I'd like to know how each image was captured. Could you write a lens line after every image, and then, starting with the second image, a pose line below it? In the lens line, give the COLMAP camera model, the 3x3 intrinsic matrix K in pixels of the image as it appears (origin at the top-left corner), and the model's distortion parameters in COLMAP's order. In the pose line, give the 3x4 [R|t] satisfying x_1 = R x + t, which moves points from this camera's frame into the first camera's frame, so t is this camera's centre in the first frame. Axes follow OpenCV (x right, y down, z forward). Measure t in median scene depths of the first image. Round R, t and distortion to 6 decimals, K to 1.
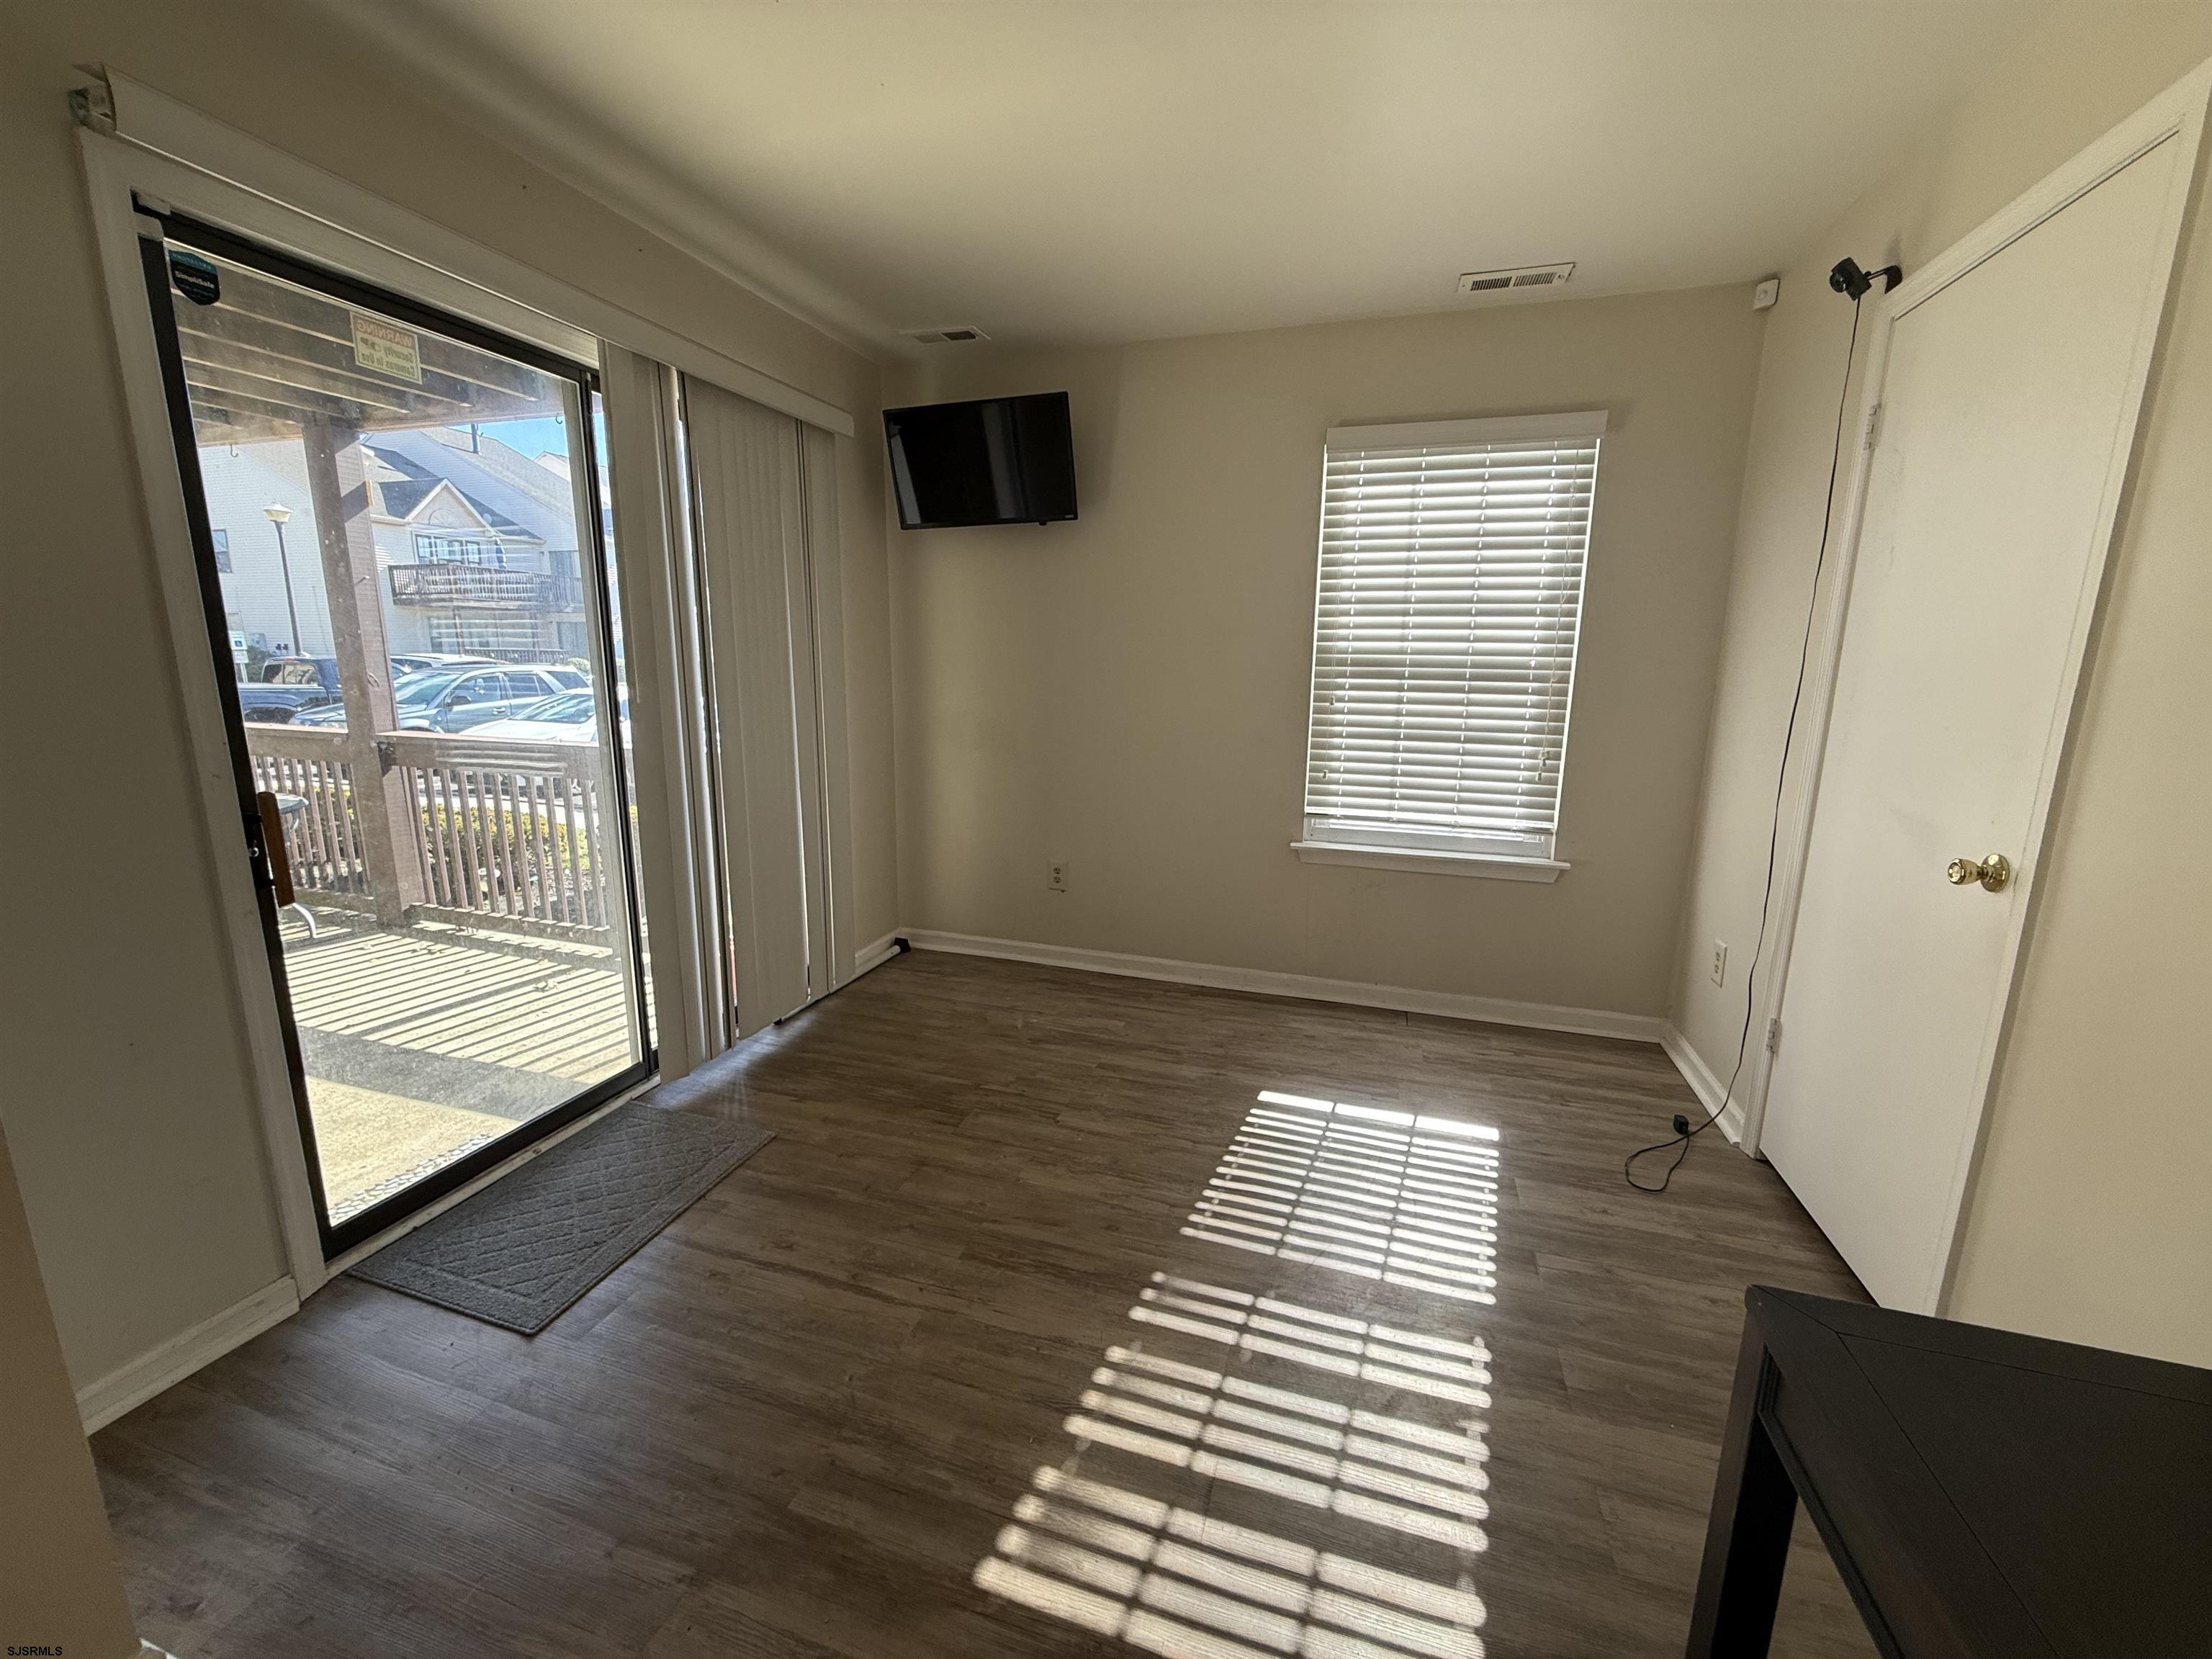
lens RADIAL K [[878.5, 0, 1106.1], [0, 878.5, 826.4], [0, 0, 1]] dist [-0.001412, 0.001282]
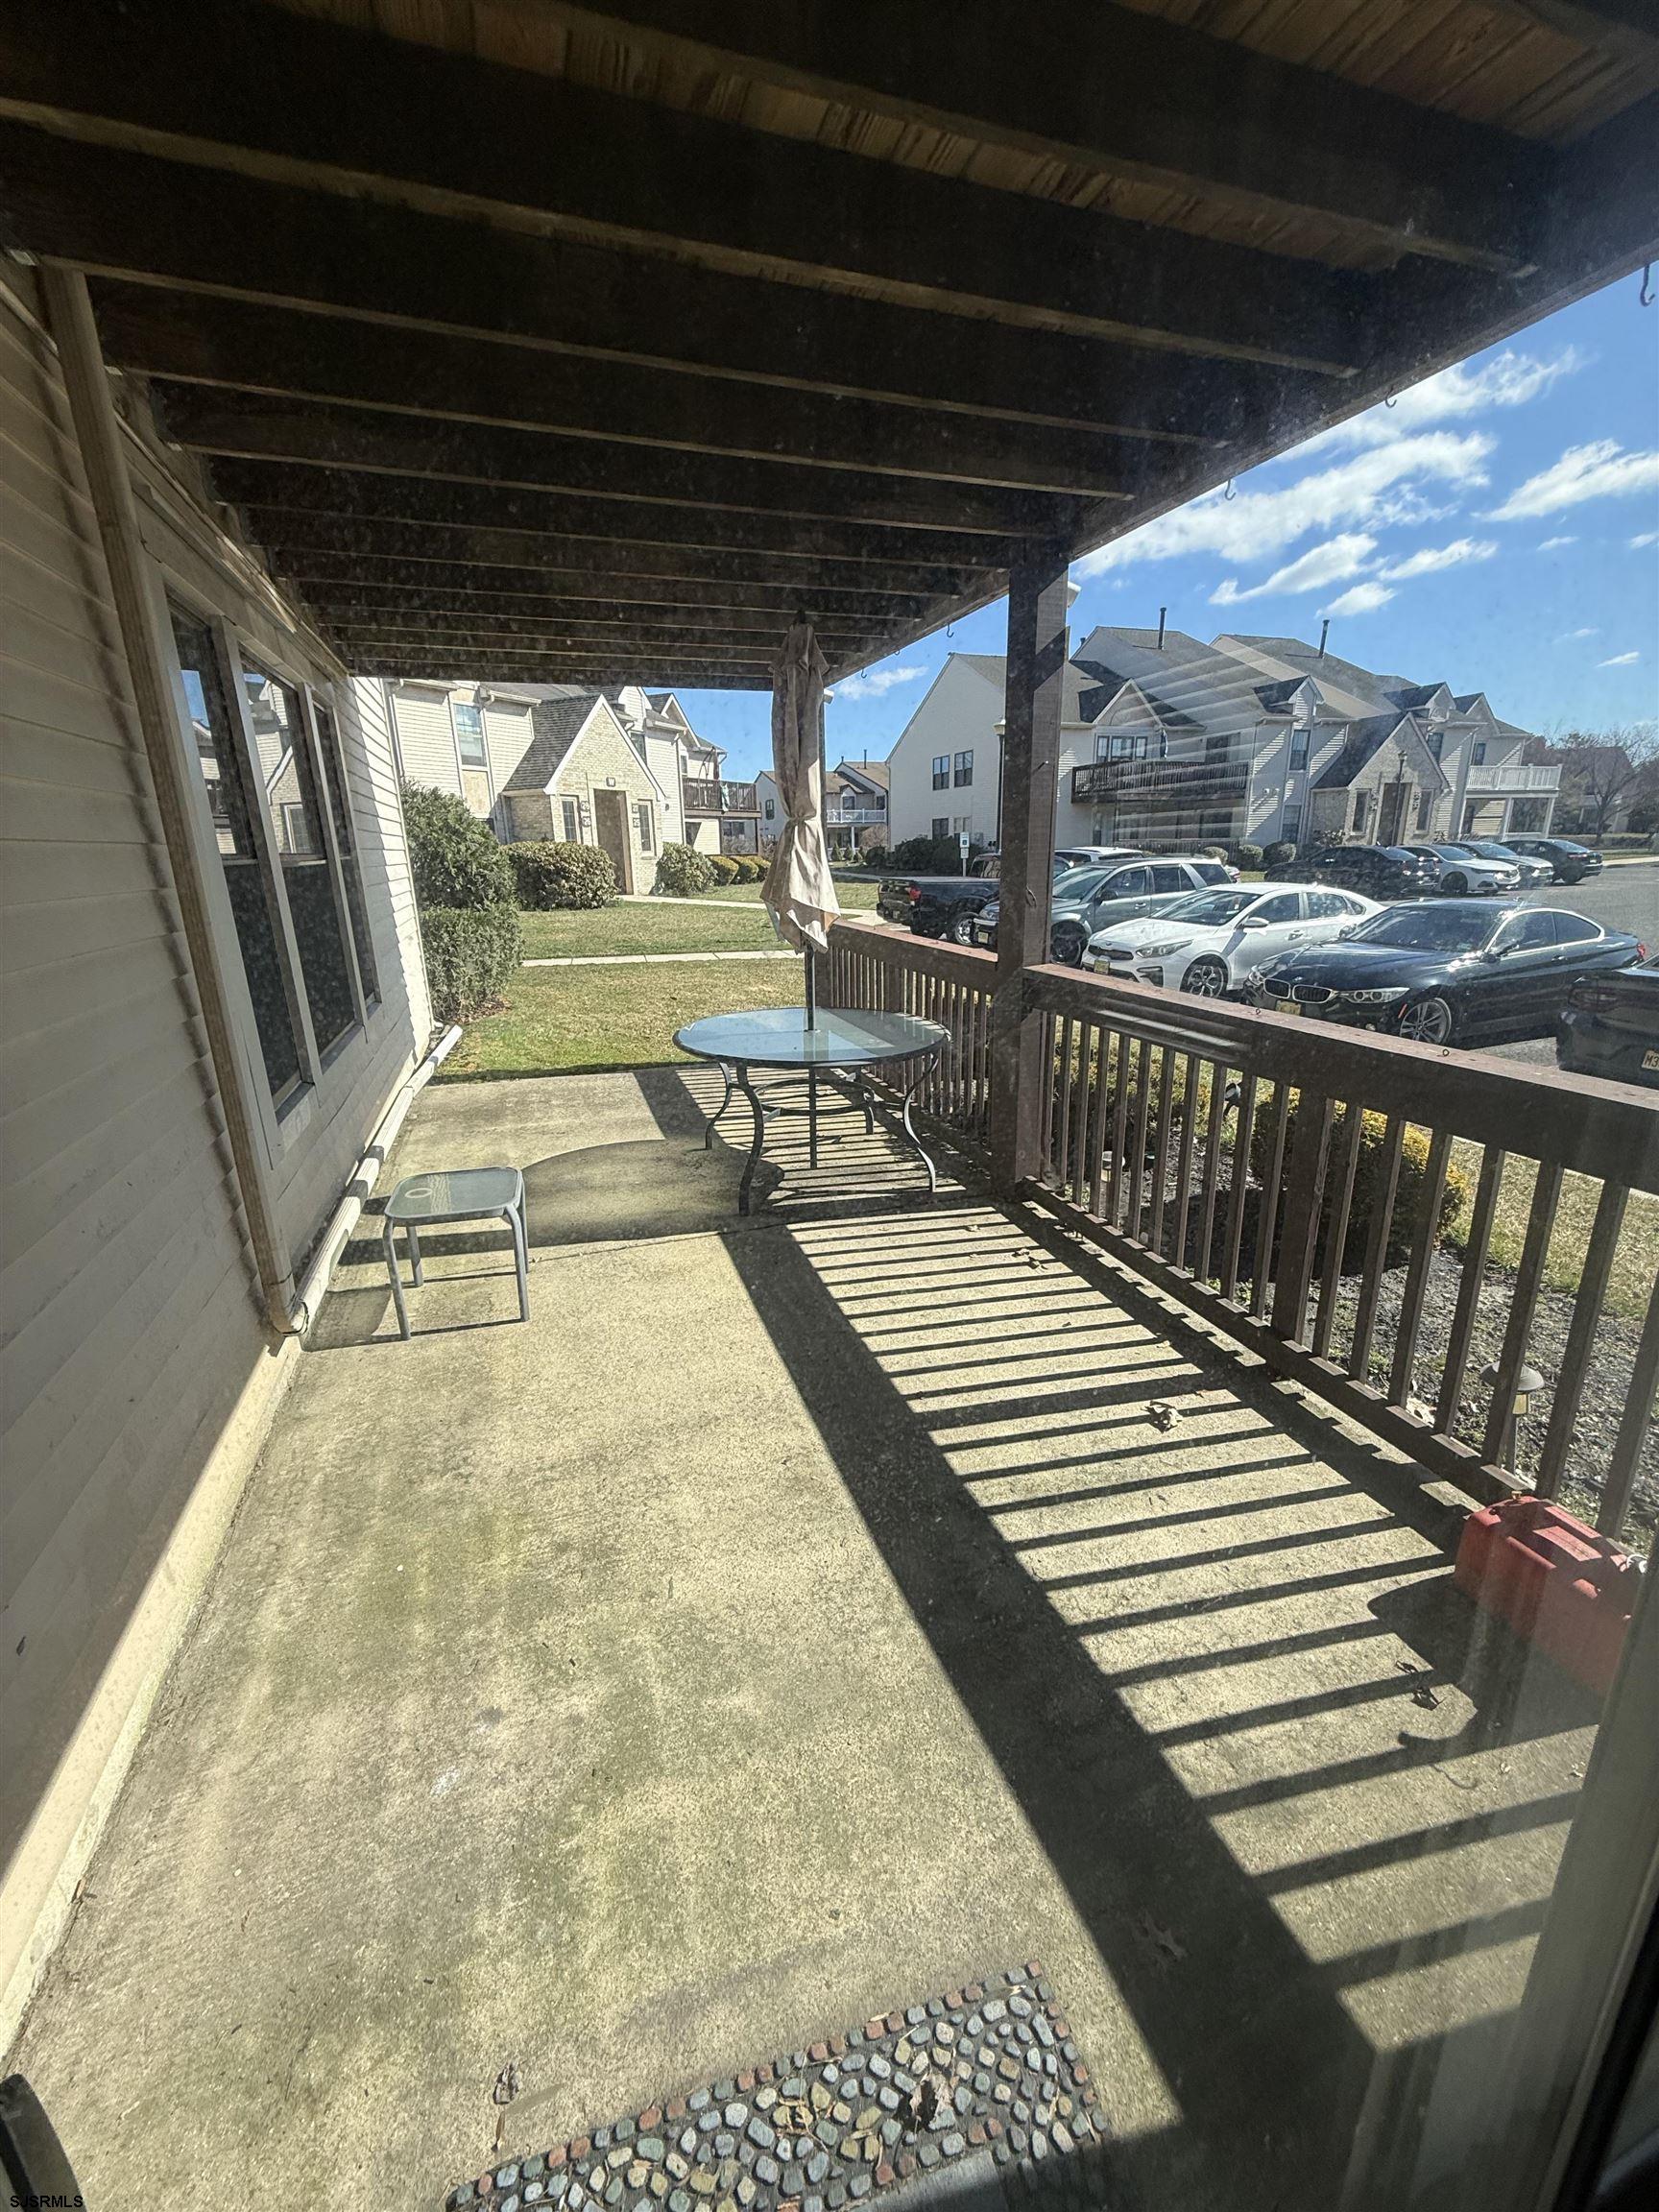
lens RADIAL K [[878.5, 0, 827.8], [0, 878.5, 1102.8], [0, 0, 1]] dist [-0.001412, 0.001282]
pose [[0.600437, 0.199518, -0.774383, -0.151919], [-0.122540, 0.979894, 0.157453, -0.044708], [0.790228, 0.000352, 0.612813, 0.190734]]
